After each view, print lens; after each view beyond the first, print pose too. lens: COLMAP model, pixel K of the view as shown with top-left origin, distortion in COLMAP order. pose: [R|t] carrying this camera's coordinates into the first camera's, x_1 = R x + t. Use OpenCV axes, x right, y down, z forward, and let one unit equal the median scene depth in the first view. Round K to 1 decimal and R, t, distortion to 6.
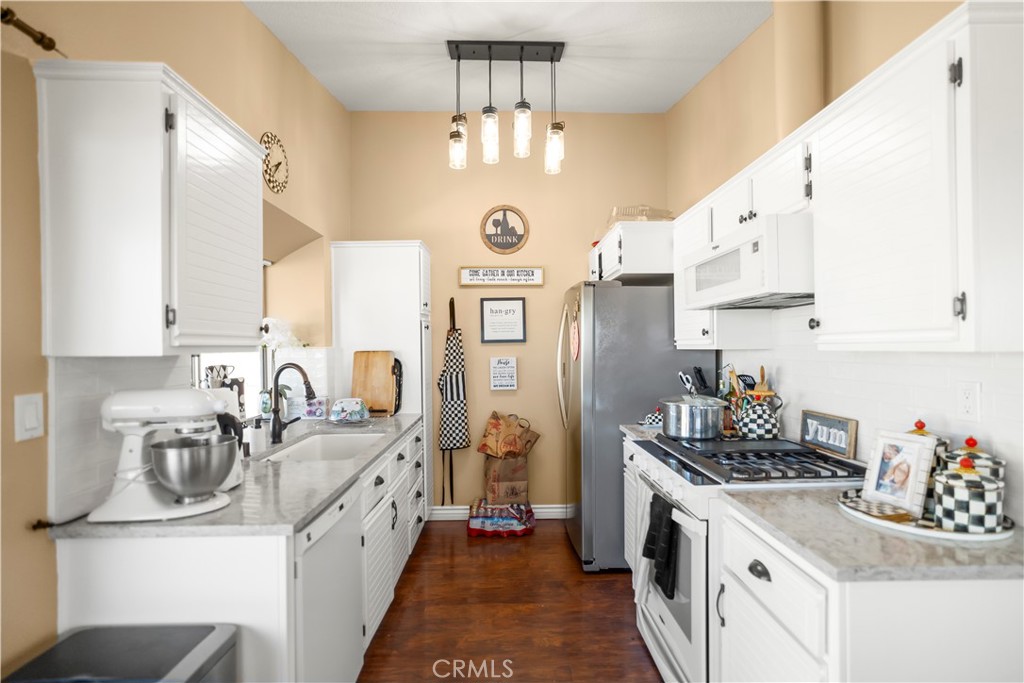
lens RADIAL K [[484.1, 0, 514.9], [0, 484.1, 344.7], [0, 0, 1]] dist [-0.019503, 0.008808]
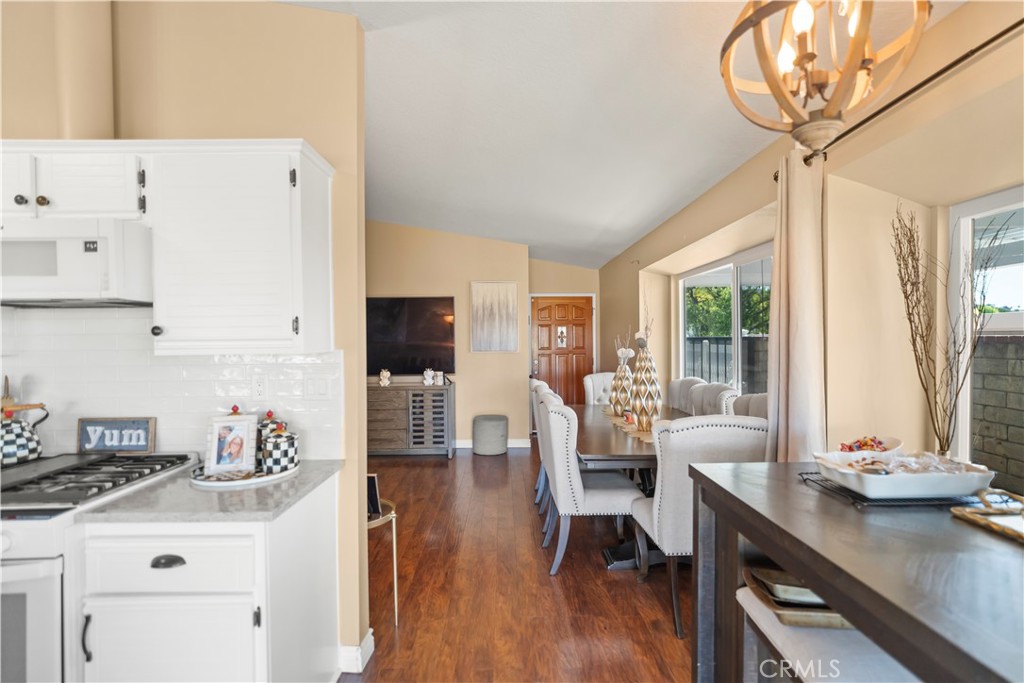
lens RADIAL K [[484.1, 0, 514.9], [0, 484.1, 344.7], [0, 0, 1]] dist [-0.019503, 0.008808]
pose [[0.005261, -0.001949, 0.999984, -0.370517], [0.003779, 0.999991, 0.001929, -0.009261], [-0.999979, 0.003769, 0.005268, 0.147658]]
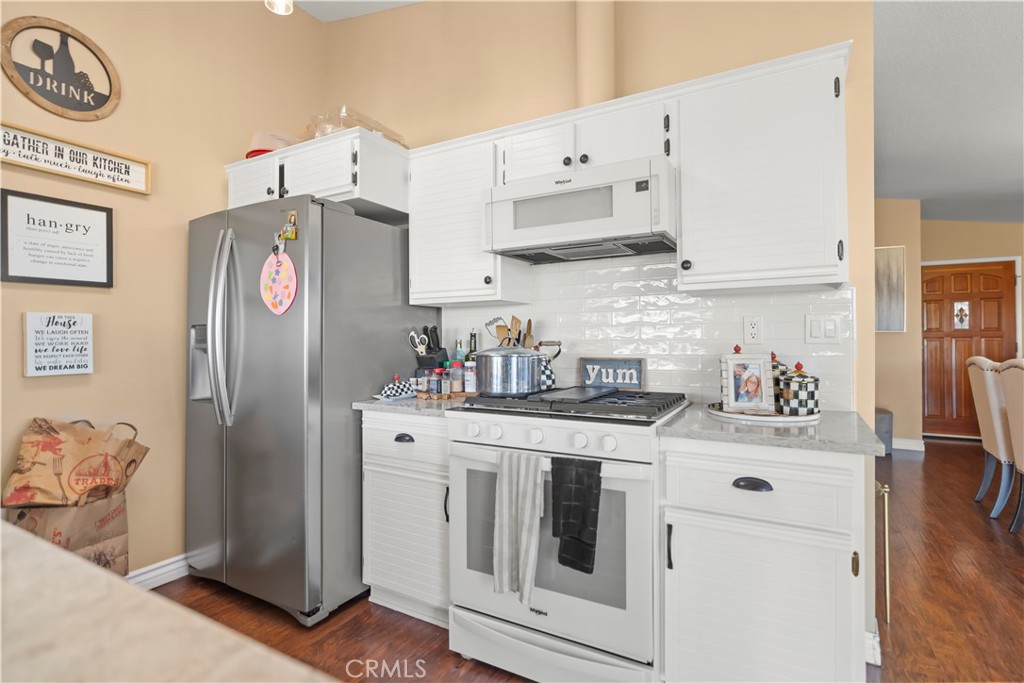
lens RADIAL K [[485.7, 0, 530.0], [0, 485.7, 335.4], [0, 0, 1]] dist [-0.015663, 0.007430]
pose [[0.504592, 0.011981, 0.863275, -0.429100], [-0.004126, 0.999926, -0.011465, 0.107605], [-0.863348, 0.002224, 0.504604, 0.597311]]
